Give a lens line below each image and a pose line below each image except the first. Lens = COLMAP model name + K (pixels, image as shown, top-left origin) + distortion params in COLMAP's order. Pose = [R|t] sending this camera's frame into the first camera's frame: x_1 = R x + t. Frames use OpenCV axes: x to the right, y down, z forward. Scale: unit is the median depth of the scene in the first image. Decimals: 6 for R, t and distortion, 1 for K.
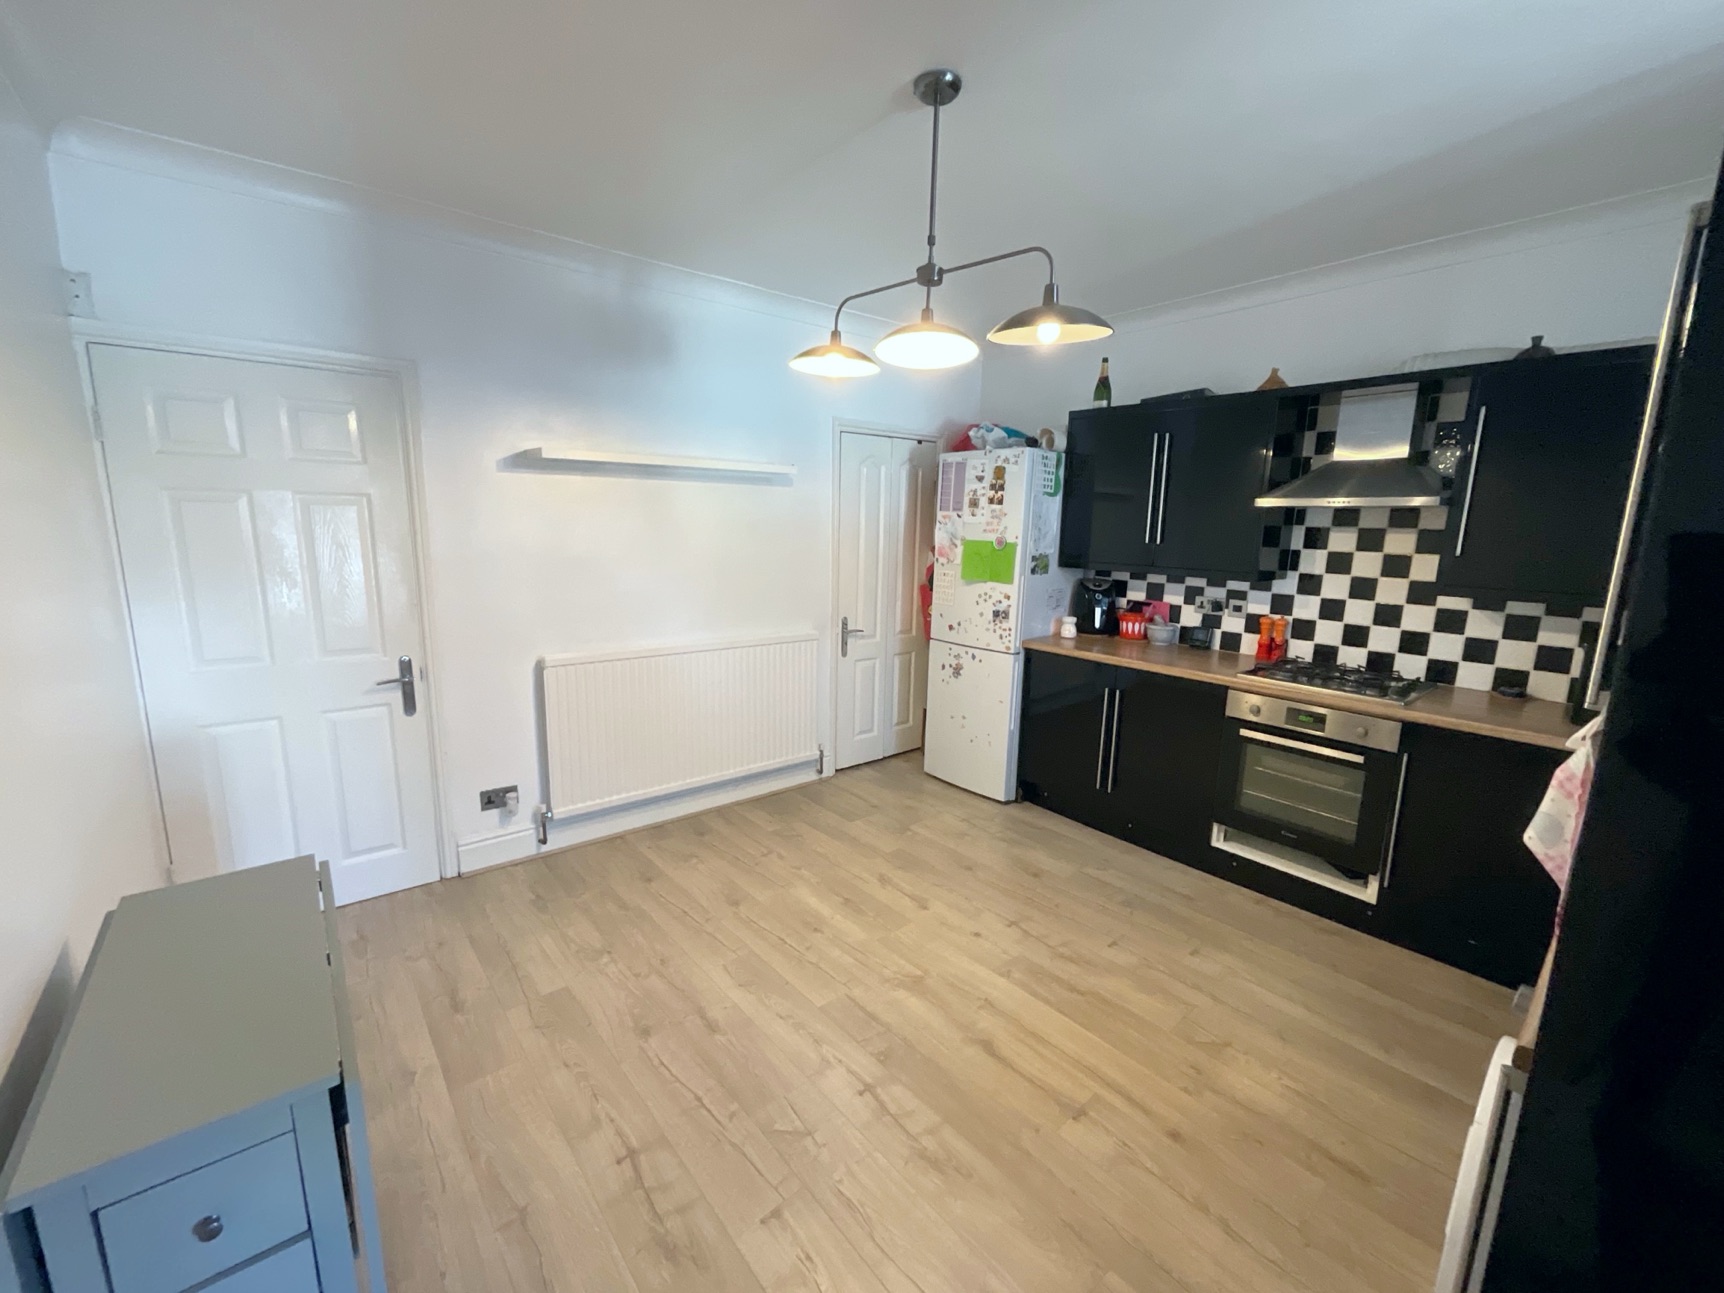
lens RADIAL K [[701.7, 0, 860.5], [0, 701.7, 647.1], [0, 0, 1]] dist [0.000288, 0.000021]
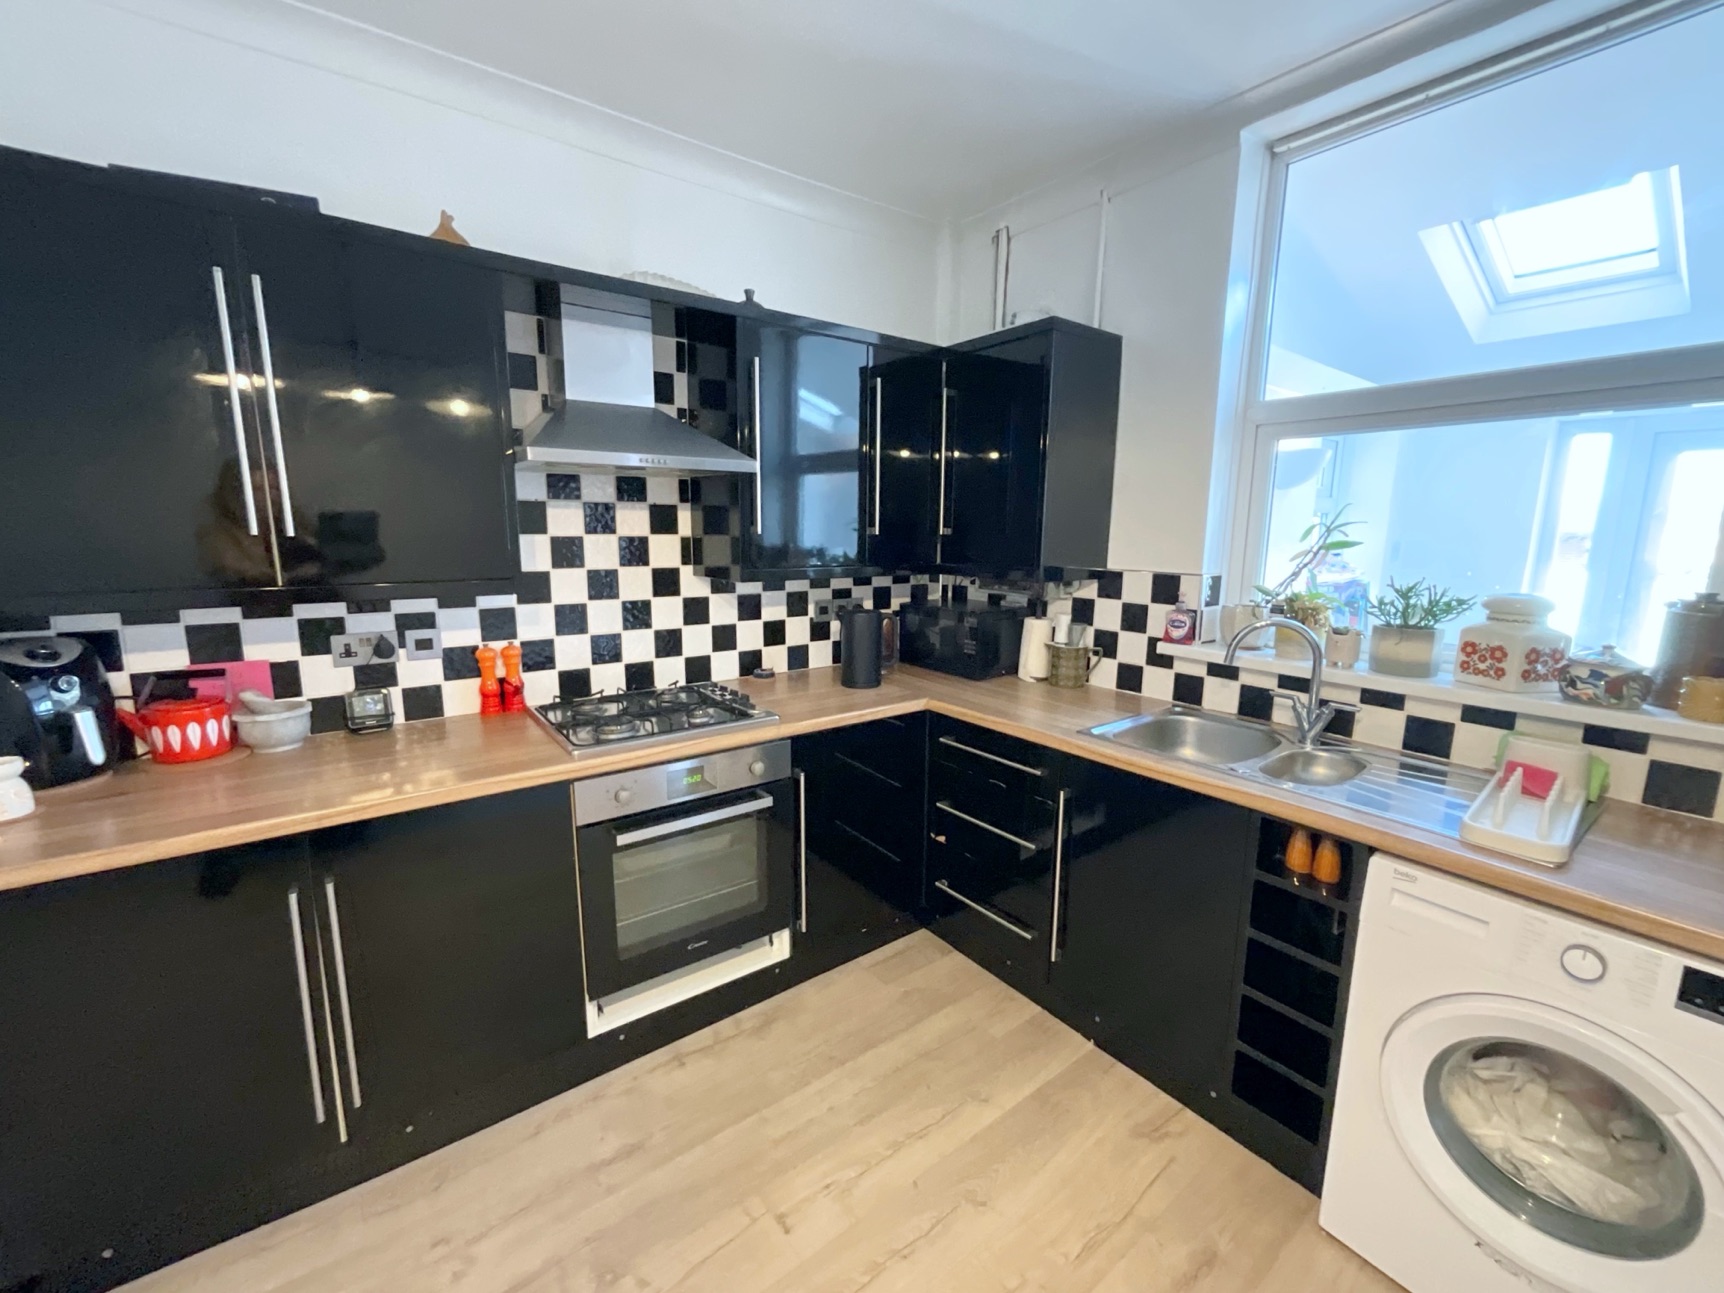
lens RADIAL K [[701.7, 0, 861.4], [0, 701.7, 648.4], [0, 0, 1]] dist [0.000288, 0.000021]
pose [[0.057662, -0.193213, 0.979461, -0.003019], [0.174863, 0.967881, 0.180634, -0.112439], [-0.982903, 0.160856, 0.089596, 0.728049]]
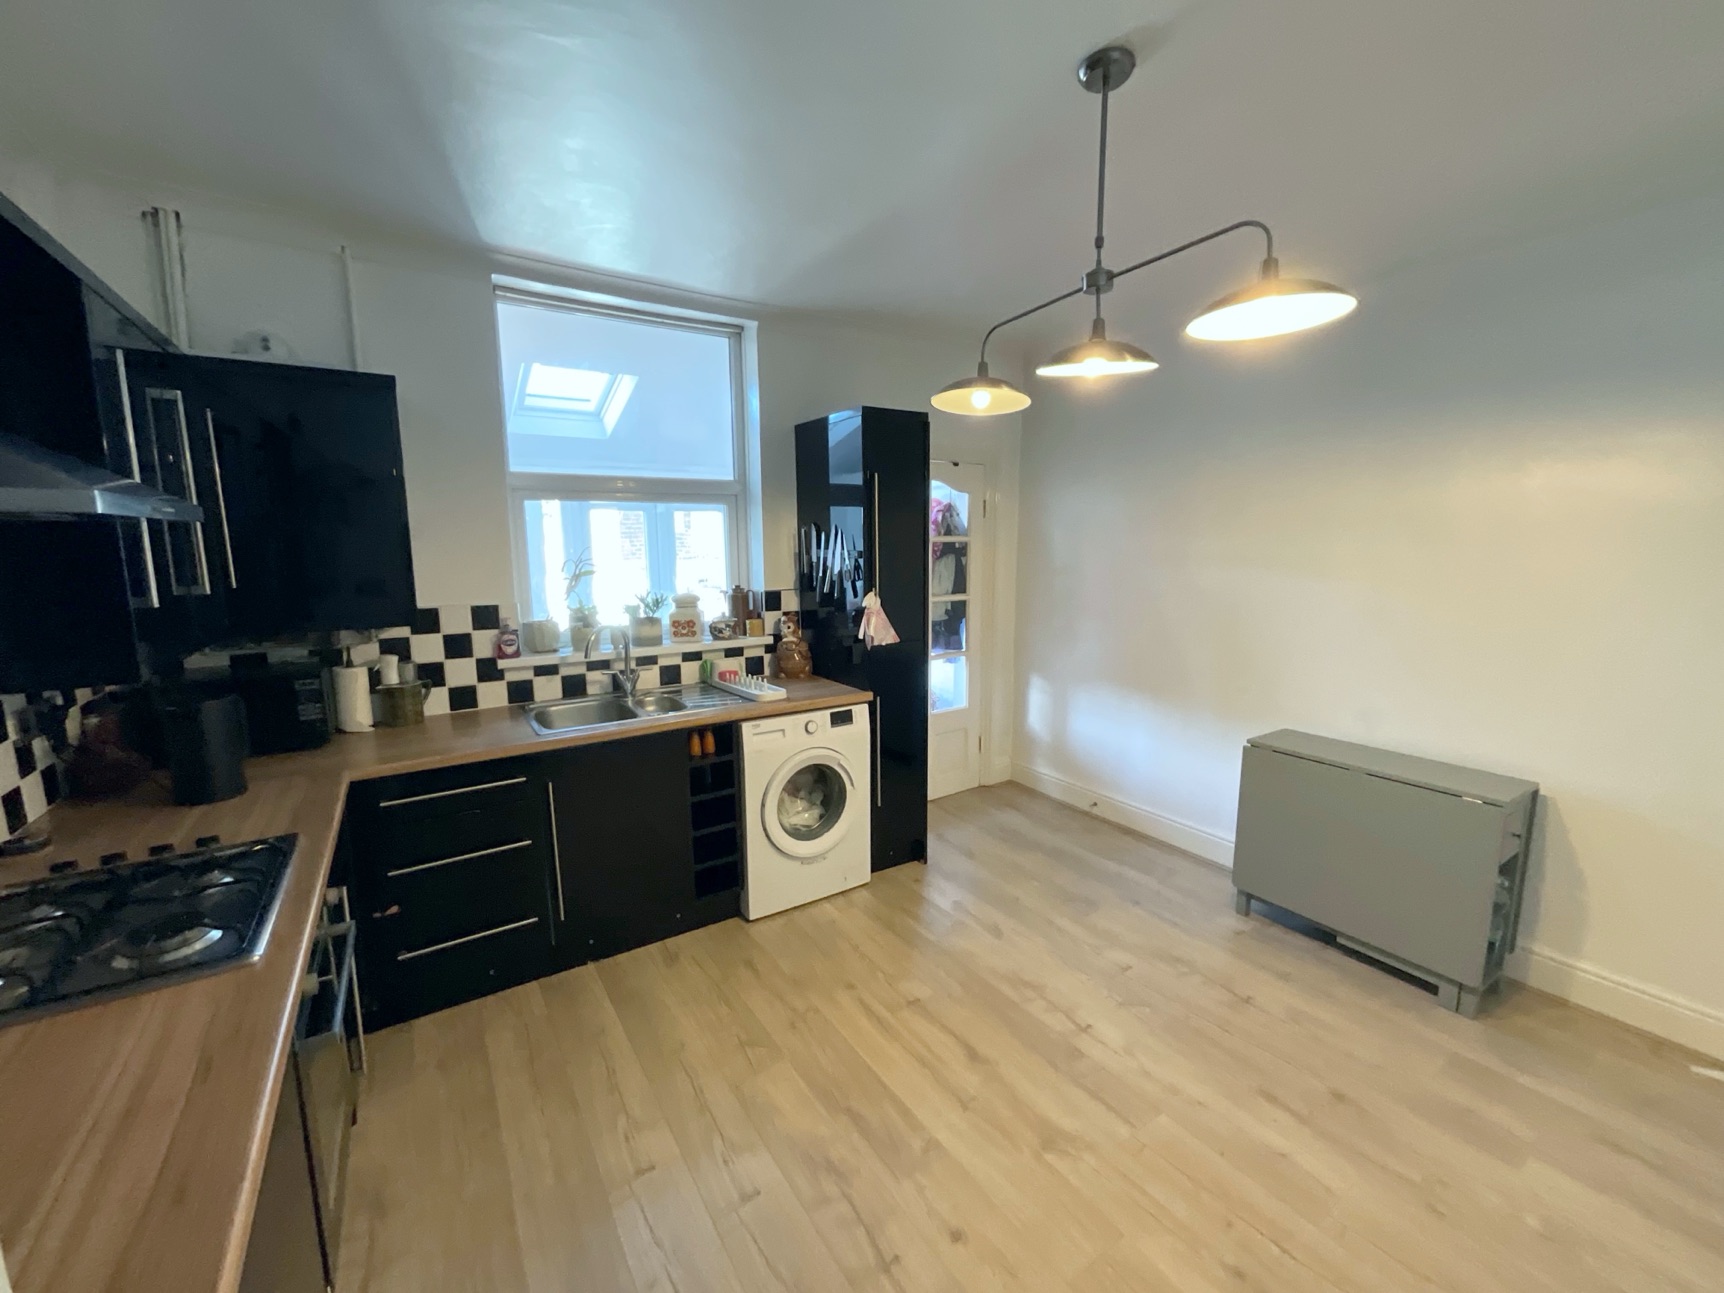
lens RADIAL K [[701.7, 0, 860.9], [0, 701.7, 650.4], [0, 0, 1]] dist [0.000288, 0.000021]
pose [[-0.992280, -0.034501, 0.119122, 0.179189], [0.007763, 0.941362, 0.337309, -0.254623], [-0.123774, 0.335629, -0.933827, 1.310682]]
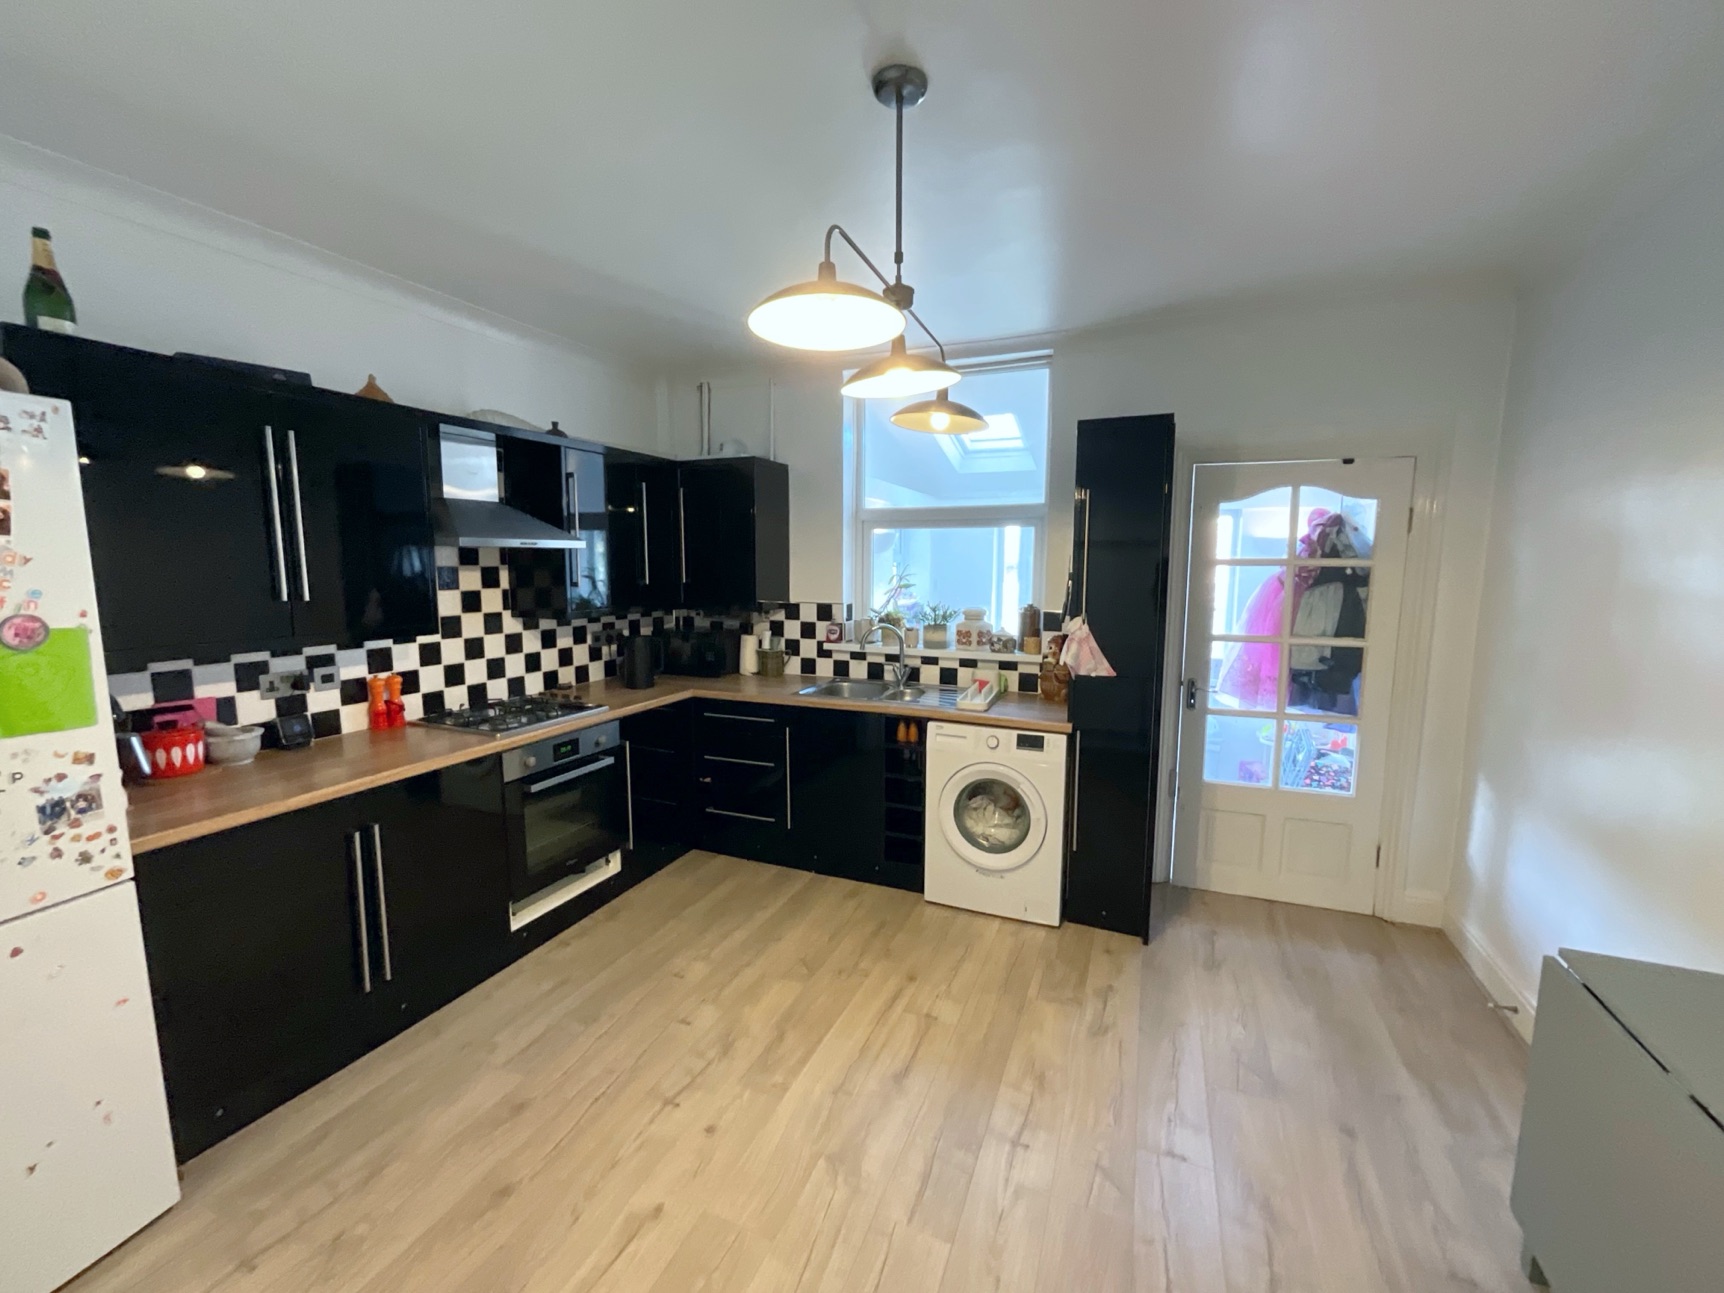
lens RADIAL K [[701.7, 0, 863.4], [0, 701.7, 650.4], [0, 0, 1]] dist [0.000288, 0.000021]
pose [[-0.452564, -0.137575, 0.881055, -0.453113], [0.149132, 0.962436, 0.226886, -0.203593], [-0.879173, 0.234074, -0.415047, 0.973639]]
